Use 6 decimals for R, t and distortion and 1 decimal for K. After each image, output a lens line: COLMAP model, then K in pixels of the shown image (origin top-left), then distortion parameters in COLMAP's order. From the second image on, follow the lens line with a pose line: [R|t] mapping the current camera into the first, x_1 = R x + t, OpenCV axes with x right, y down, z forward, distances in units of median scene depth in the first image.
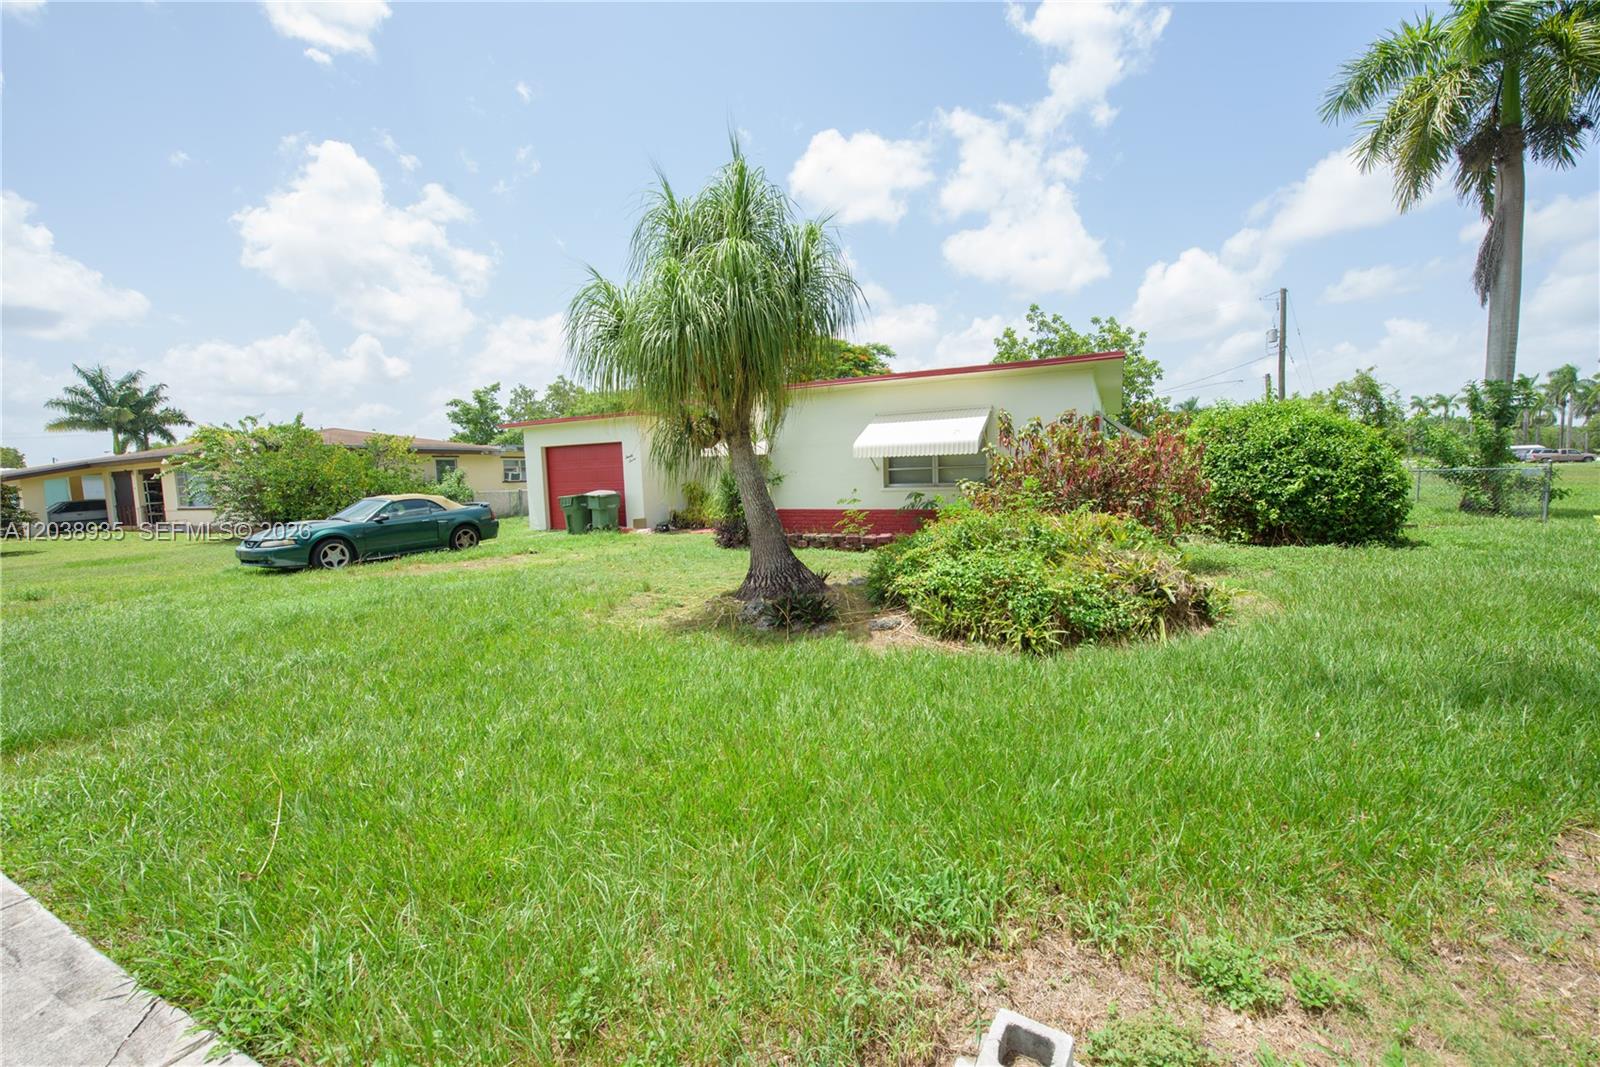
lens RADIAL K [[644.1, 0, 811.8], [0, 644.1, 533.6], [0, 0, 1]] dist [-0.019065, -0.000236]
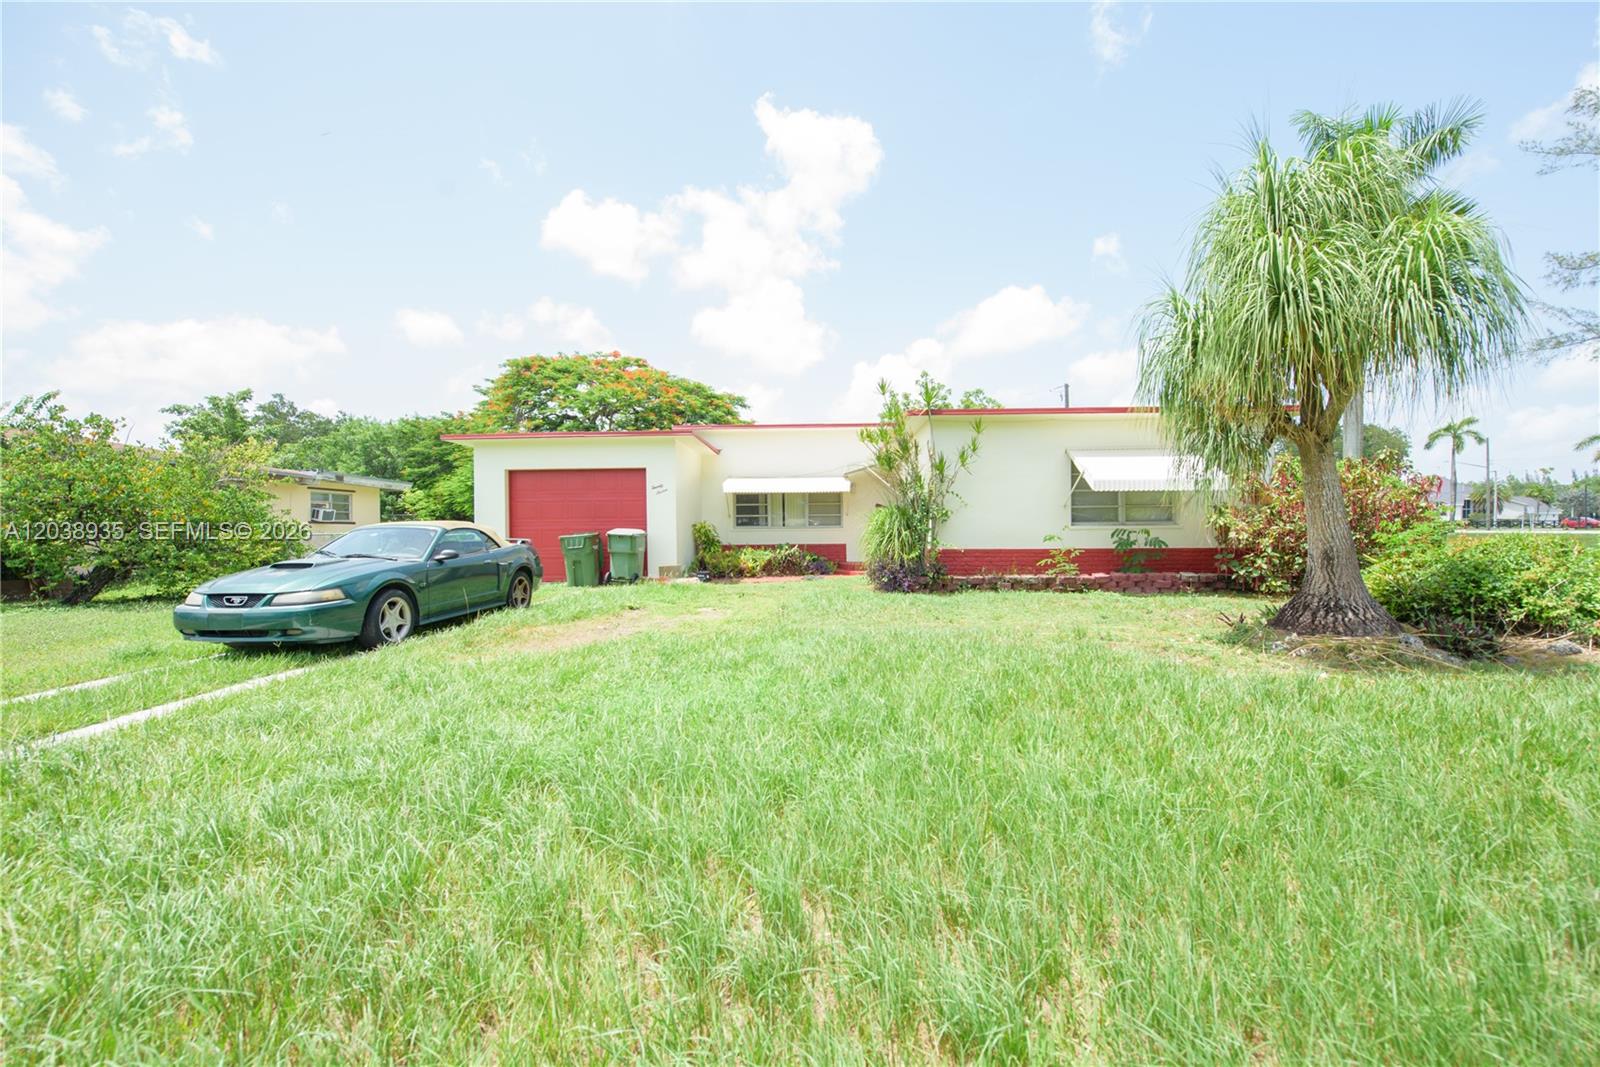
lens RADIAL K [[644.1, 0, 798.9], [0, 644.1, 530.3], [0, 0, 1]] dist [-0.019065, -0.000236]
pose [[0.907974, 0.021530, 0.418473, -0.453613], [0.020771, 0.995139, -0.096268, 0.012727], [-0.418511, 0.096101, 0.903113, 0.216104]]
